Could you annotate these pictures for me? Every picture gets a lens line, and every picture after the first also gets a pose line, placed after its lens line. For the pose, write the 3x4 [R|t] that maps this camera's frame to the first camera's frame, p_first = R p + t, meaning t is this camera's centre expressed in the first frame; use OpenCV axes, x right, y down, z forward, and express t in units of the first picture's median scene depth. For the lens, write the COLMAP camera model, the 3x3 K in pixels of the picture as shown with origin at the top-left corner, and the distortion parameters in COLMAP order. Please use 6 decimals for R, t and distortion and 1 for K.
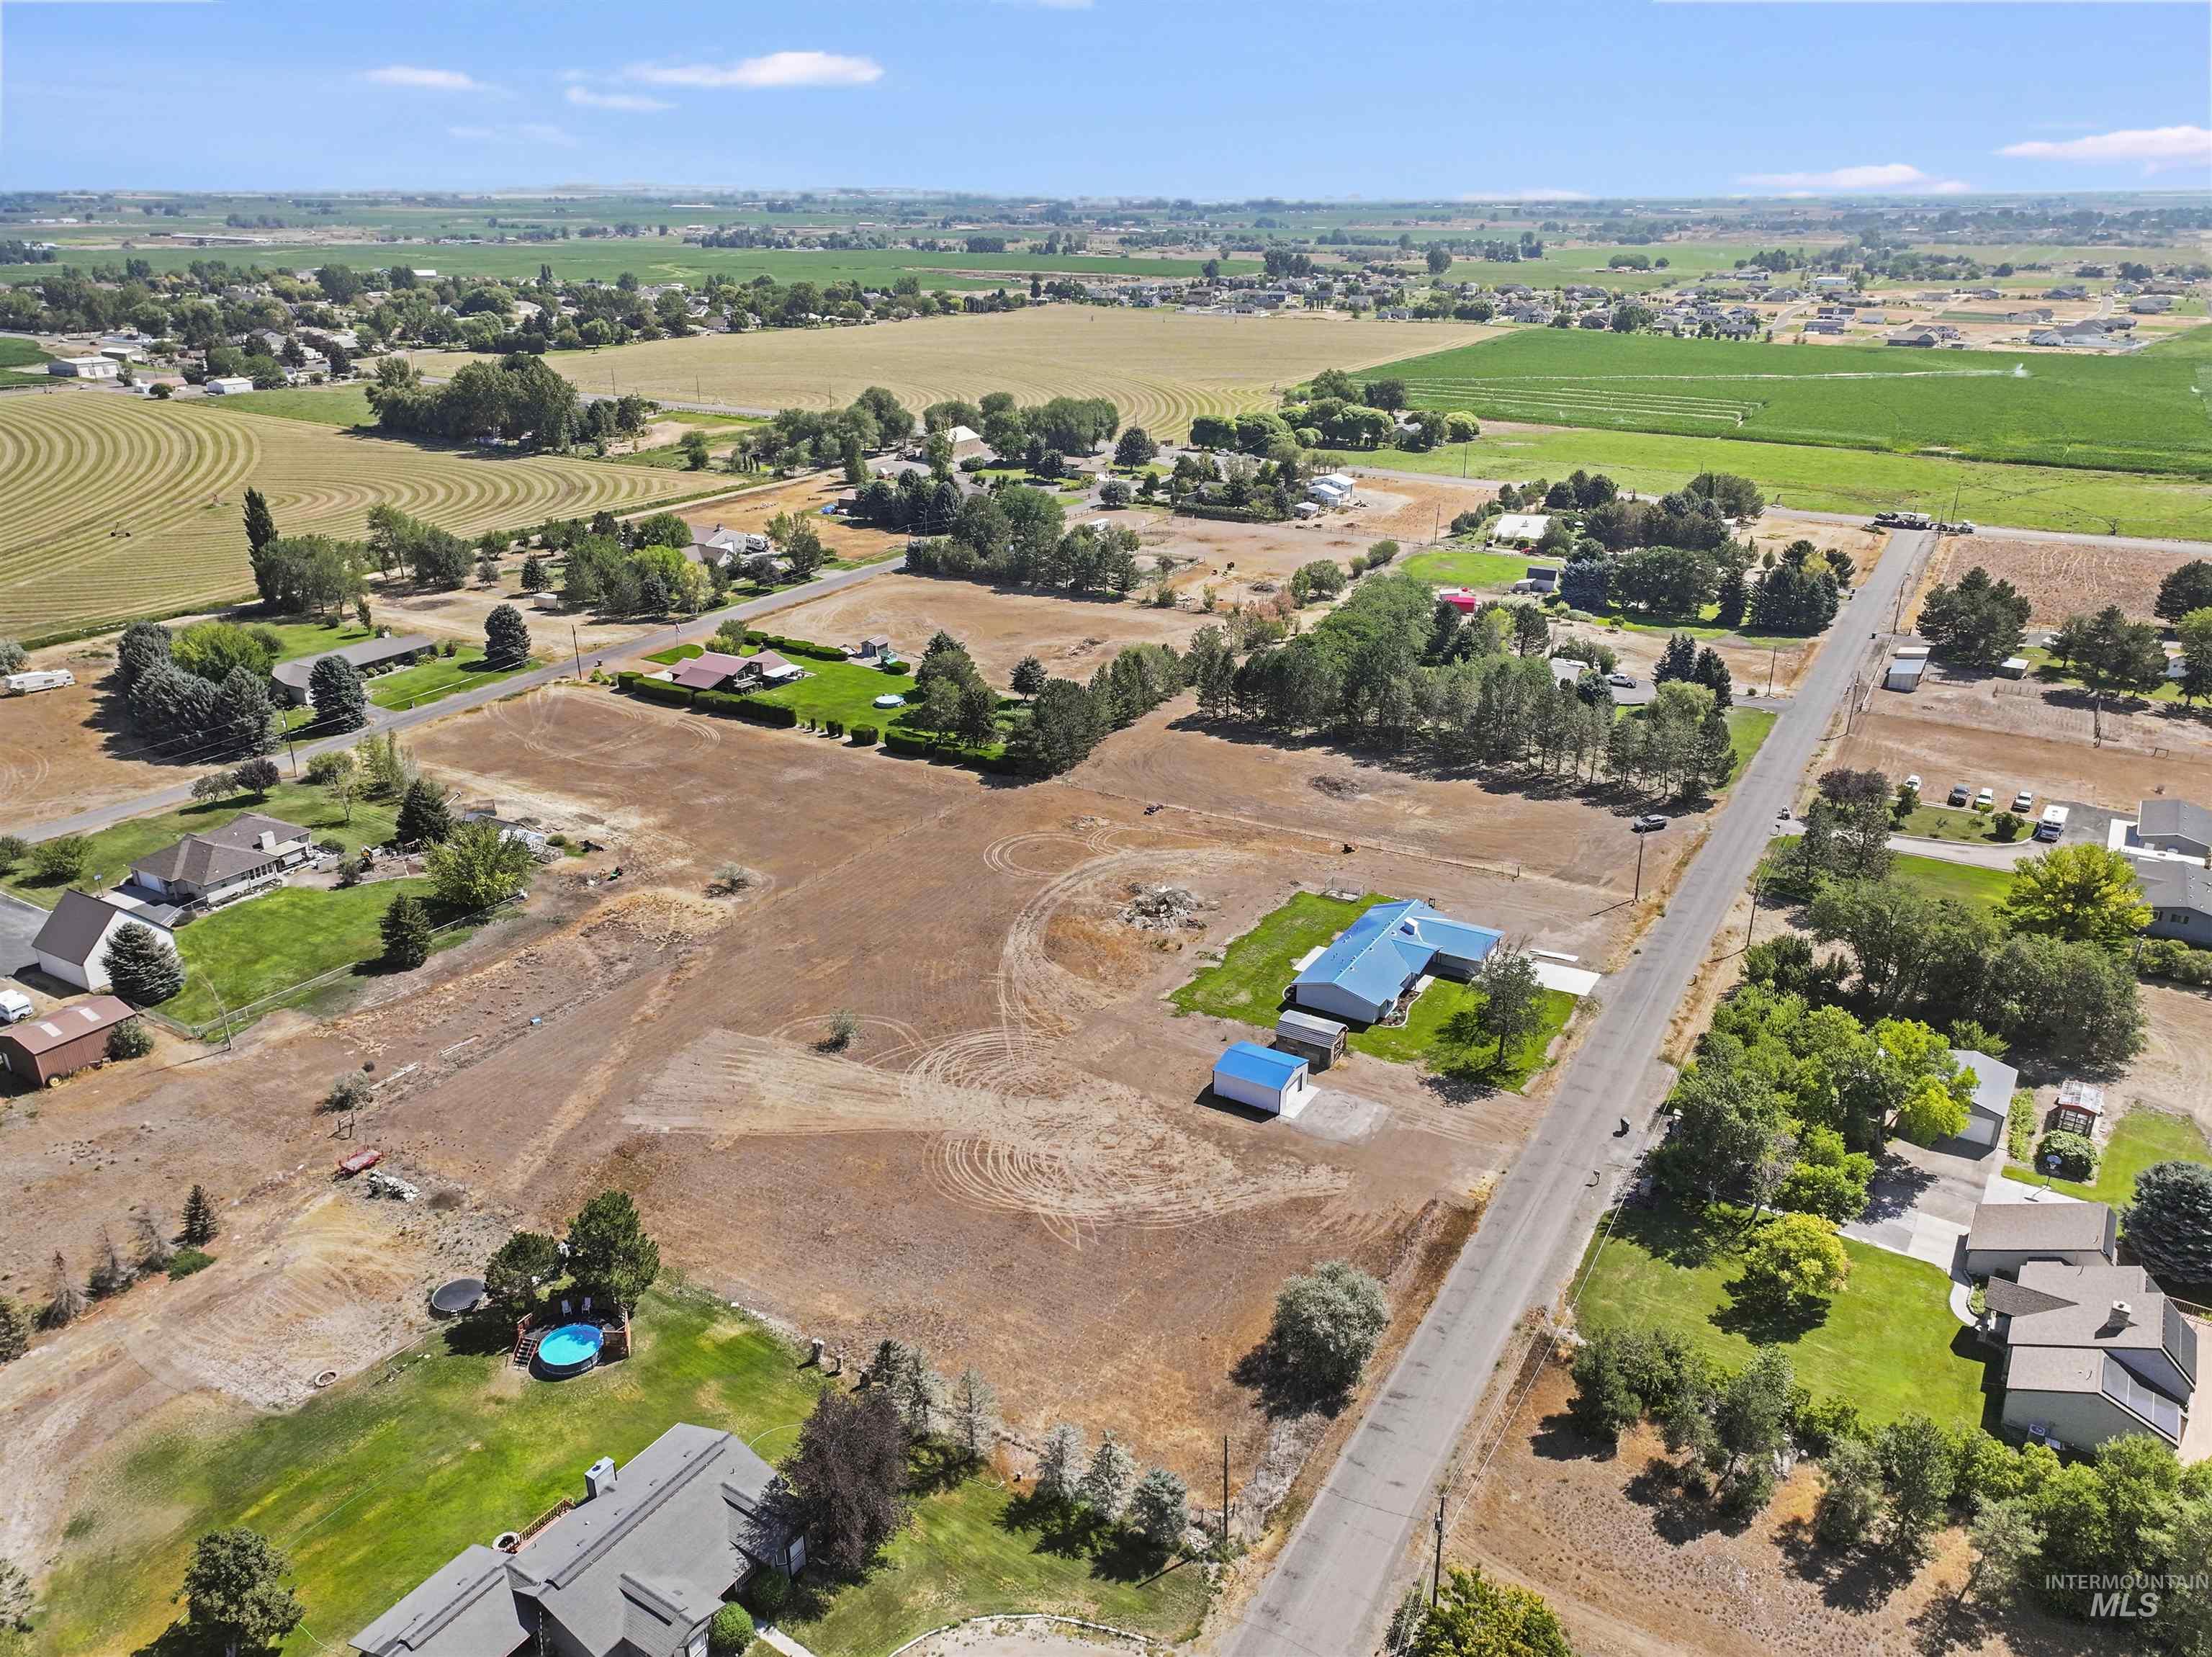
lens RADIAL K [[1518.9, 0, 1125.8], [0, 1518.9, 905.8], [0, 0, 1]] dist [0.002844, 0.010051]
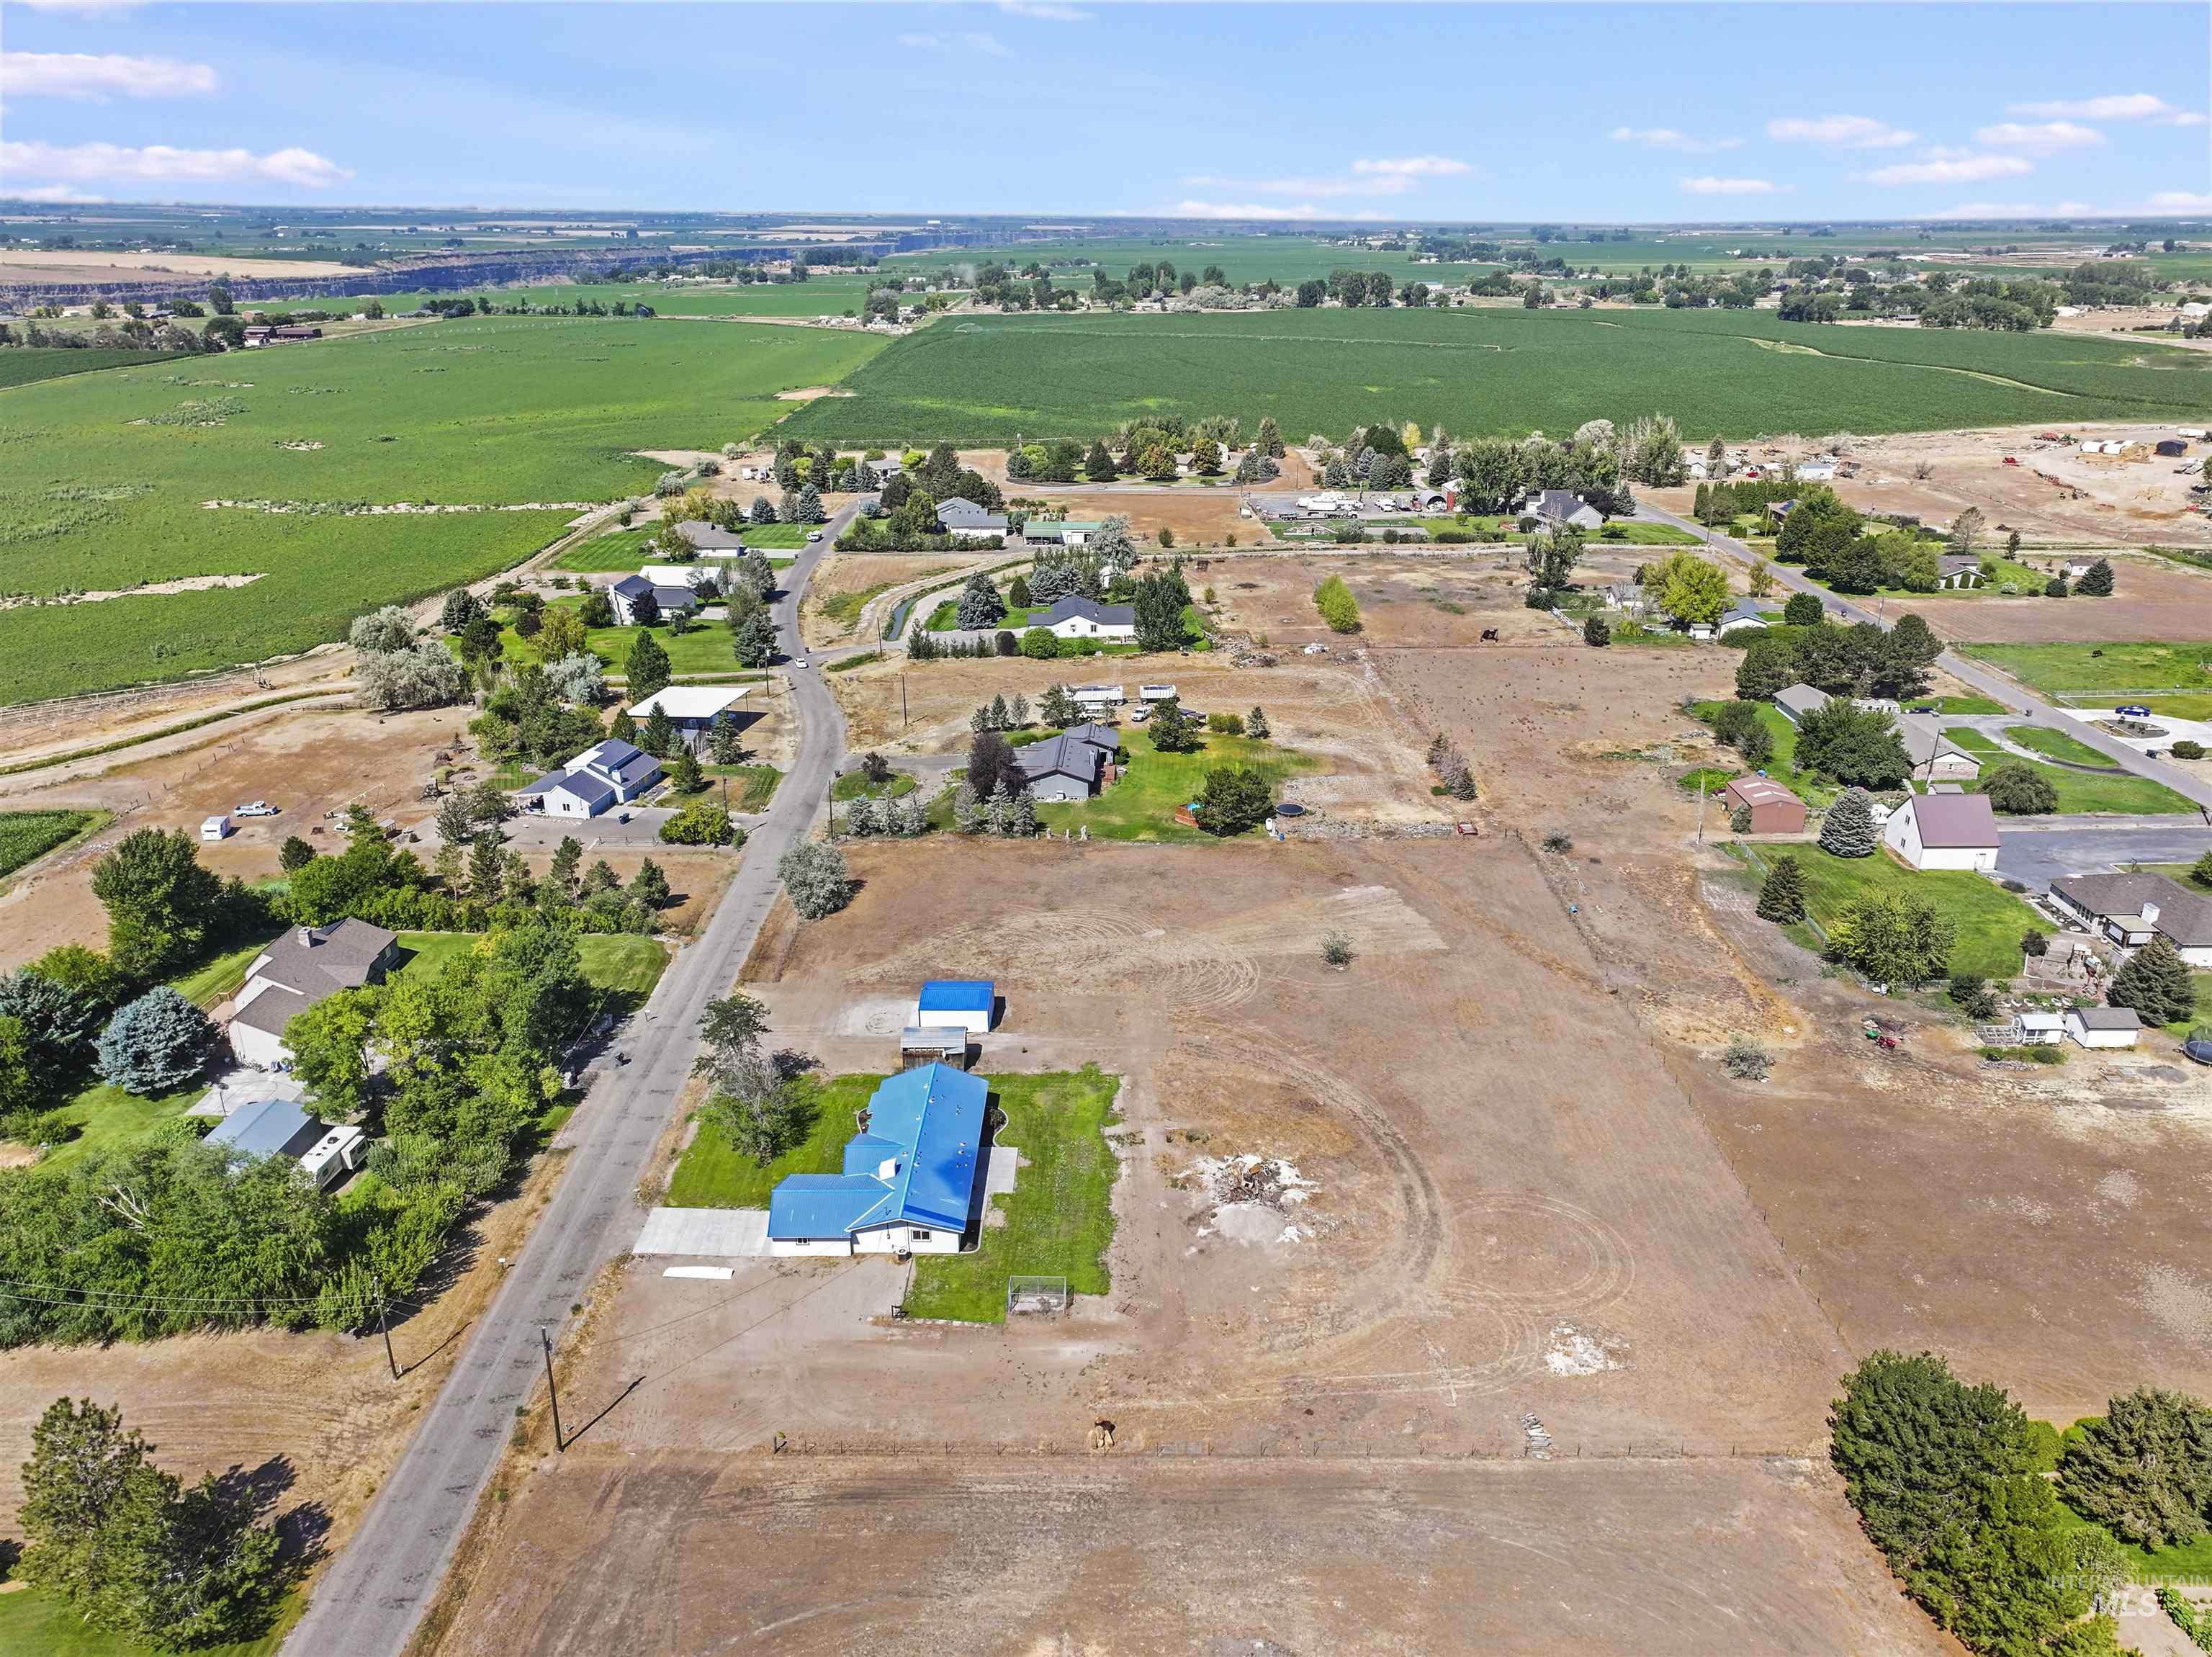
lens RADIAL K [[1555.3, 0, 1106.0], [0, 1555.3, 828.5], [0, 0, 1]] dist [-0.000016, 0.003346]
pose [[-0.866332, 0.193451, -0.460483, 0.286572], [-0.202208, 0.707170, 0.677511, -0.444680], [0.456706, 0.680064, -0.573527, 0.949903]]
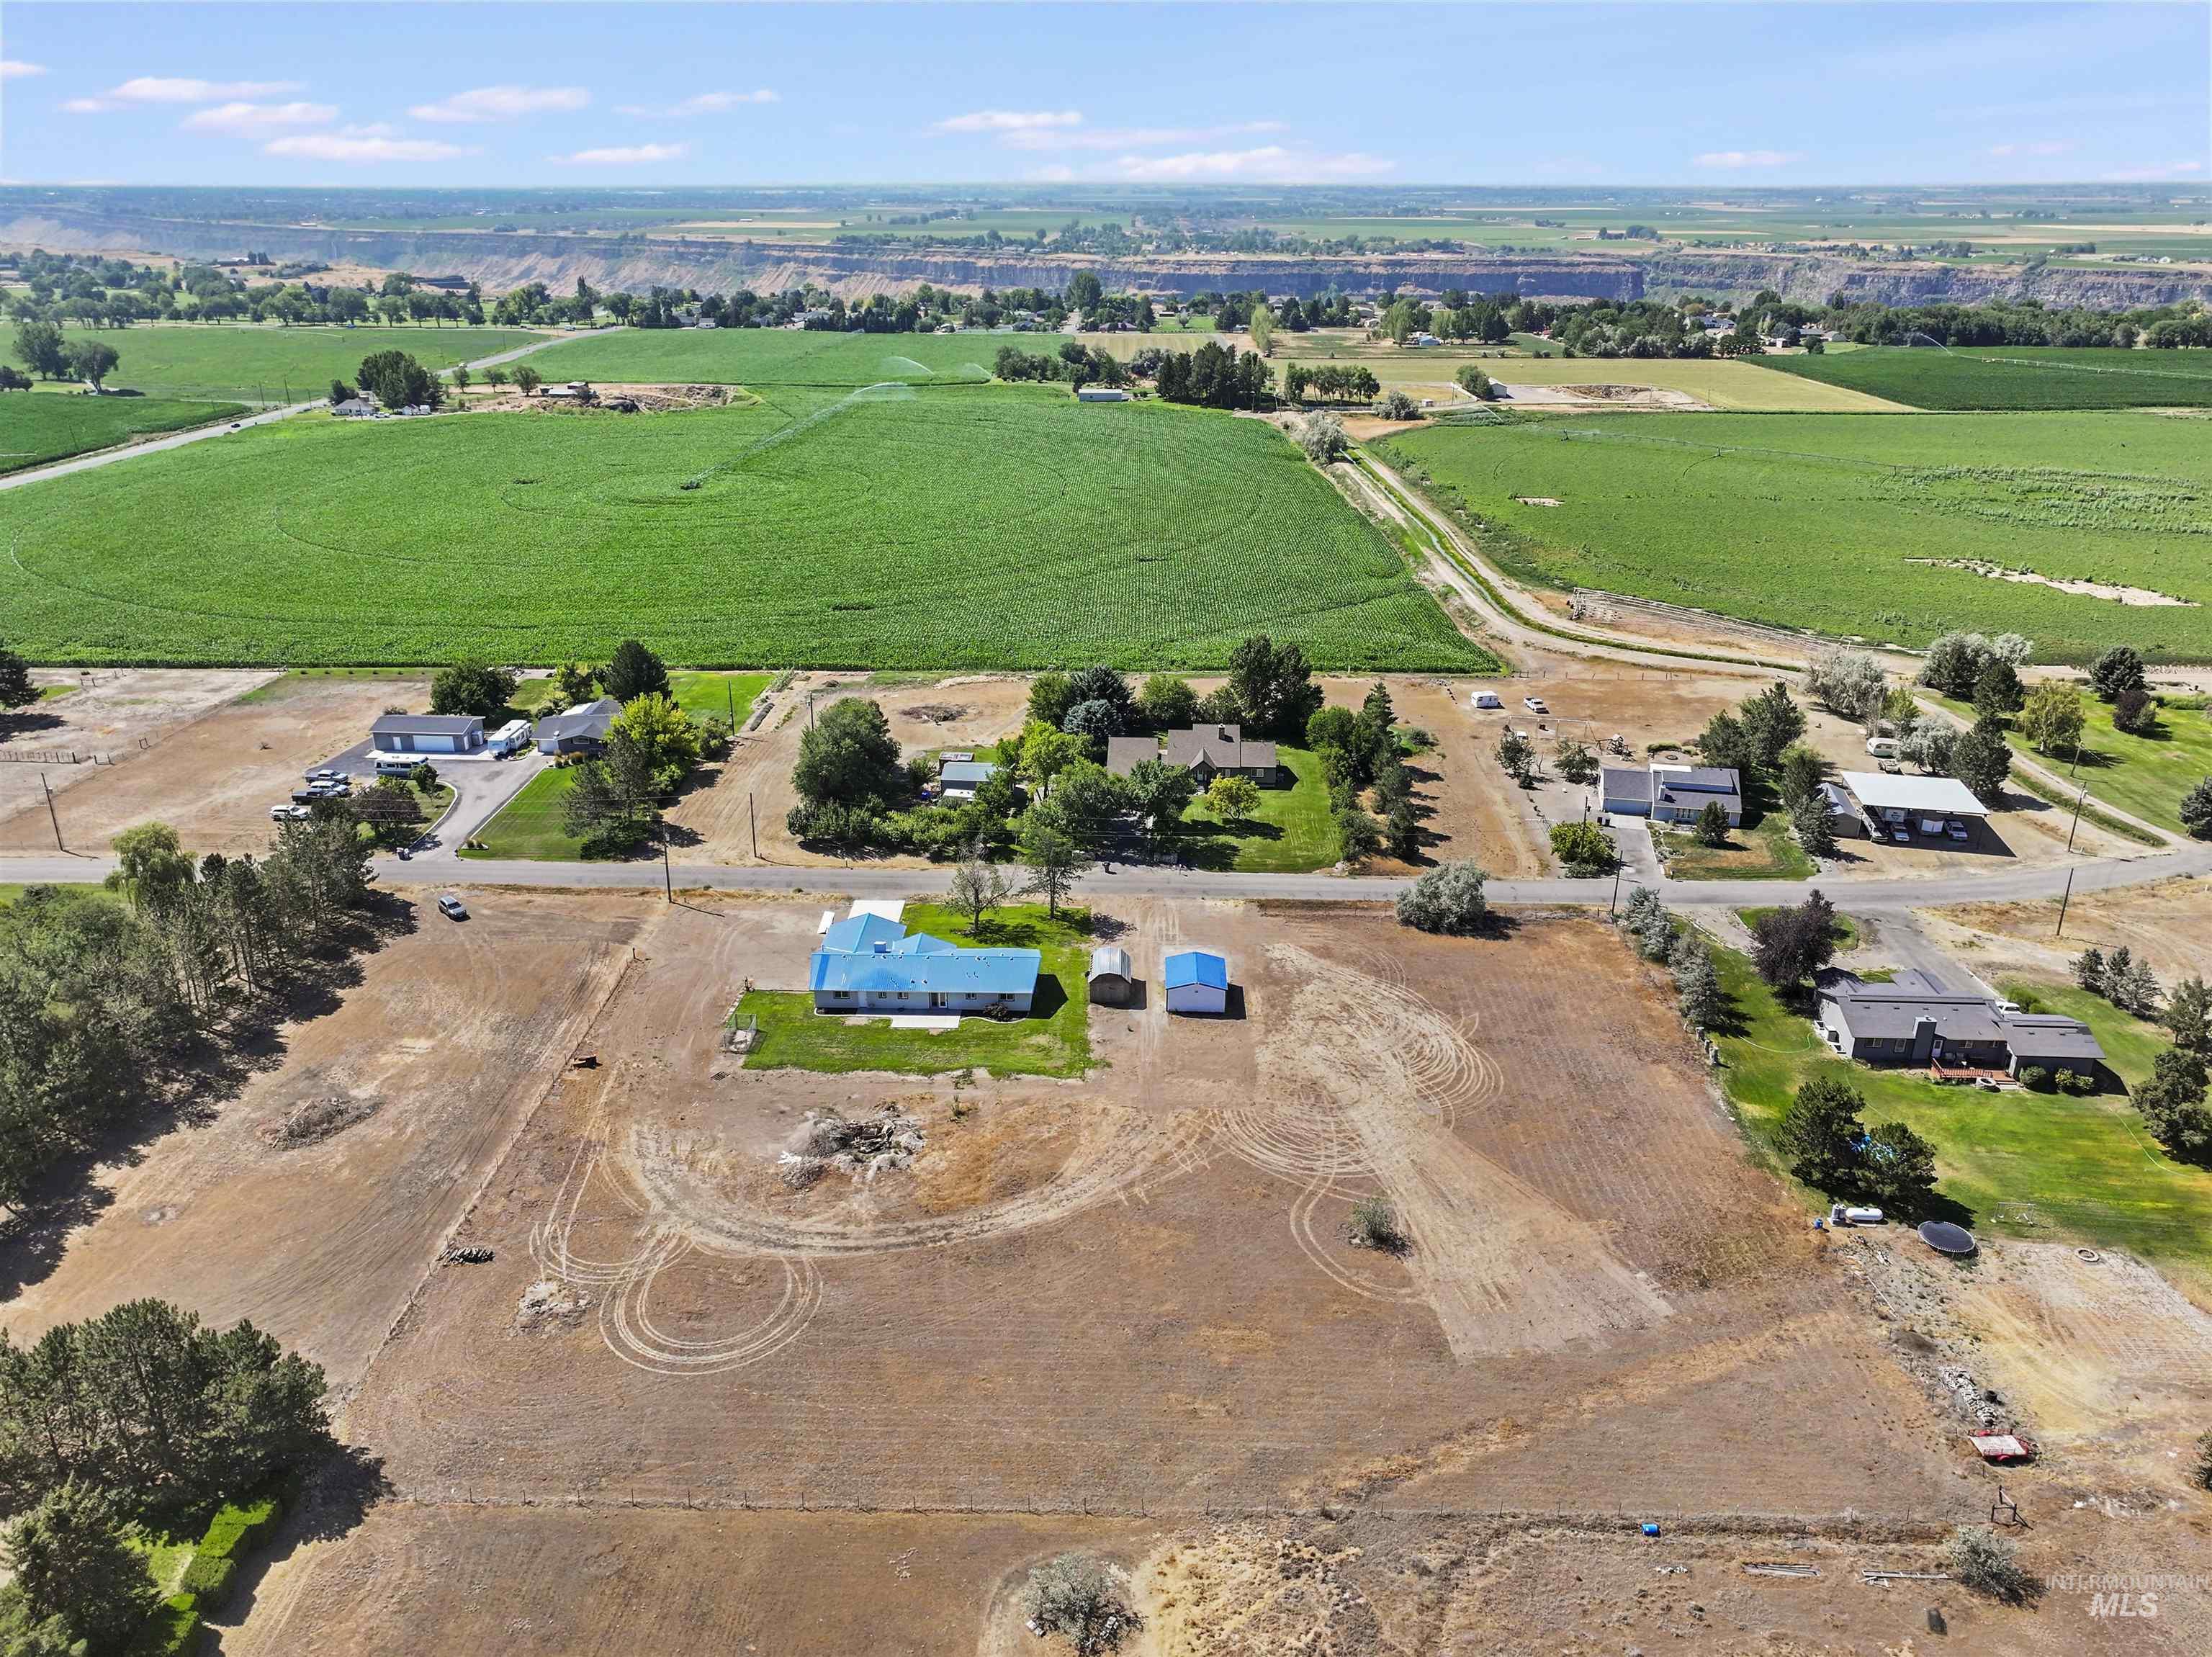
lens RADIAL K [[1555.3, 0, 1106.0], [0, 1555.3, 828.5], [0, 0, 1]] dist [-0.000016, 0.003346]
pose [[-0.489695, -0.324286, 0.809344, -0.447241], [0.365251, 0.766584, 0.528149, -0.351200], [-0.791701, 0.554246, -0.256947, 0.759969]]
